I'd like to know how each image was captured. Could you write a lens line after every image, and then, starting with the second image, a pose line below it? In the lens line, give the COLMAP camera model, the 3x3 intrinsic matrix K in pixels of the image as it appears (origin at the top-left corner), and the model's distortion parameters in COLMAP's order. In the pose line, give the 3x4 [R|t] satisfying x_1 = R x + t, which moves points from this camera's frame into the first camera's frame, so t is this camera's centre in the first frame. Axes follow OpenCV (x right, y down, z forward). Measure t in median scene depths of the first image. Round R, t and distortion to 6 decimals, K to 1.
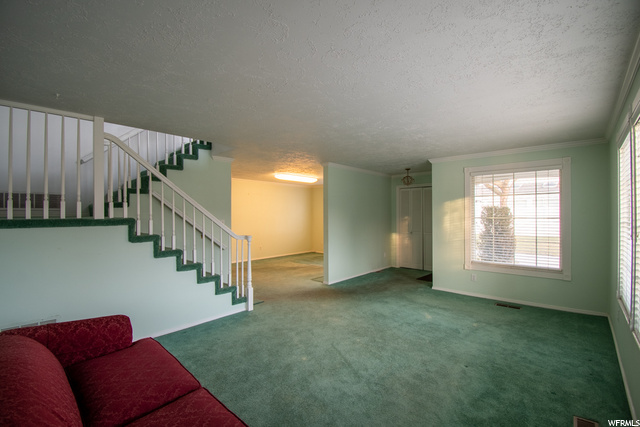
lens RADIAL K [[288.4, 0, 320.0], [0, 288.4, 213.5], [0, 0, 1]] dist [-0.001084, -0.000305]
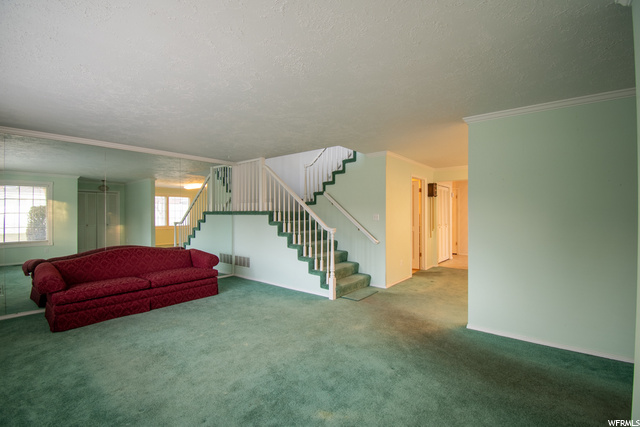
lens RADIAL K [[288.4, 0, 320.0], [0, 288.4, 213.5], [0, 0, 1]] dist [-0.001084, -0.000305]
pose [[0.050800, 0.020865, -0.998491, 0.813553], [-0.002171, 0.999782, 0.020781, -0.004180], [0.998706, 0.001112, 0.050834, 0.892541]]
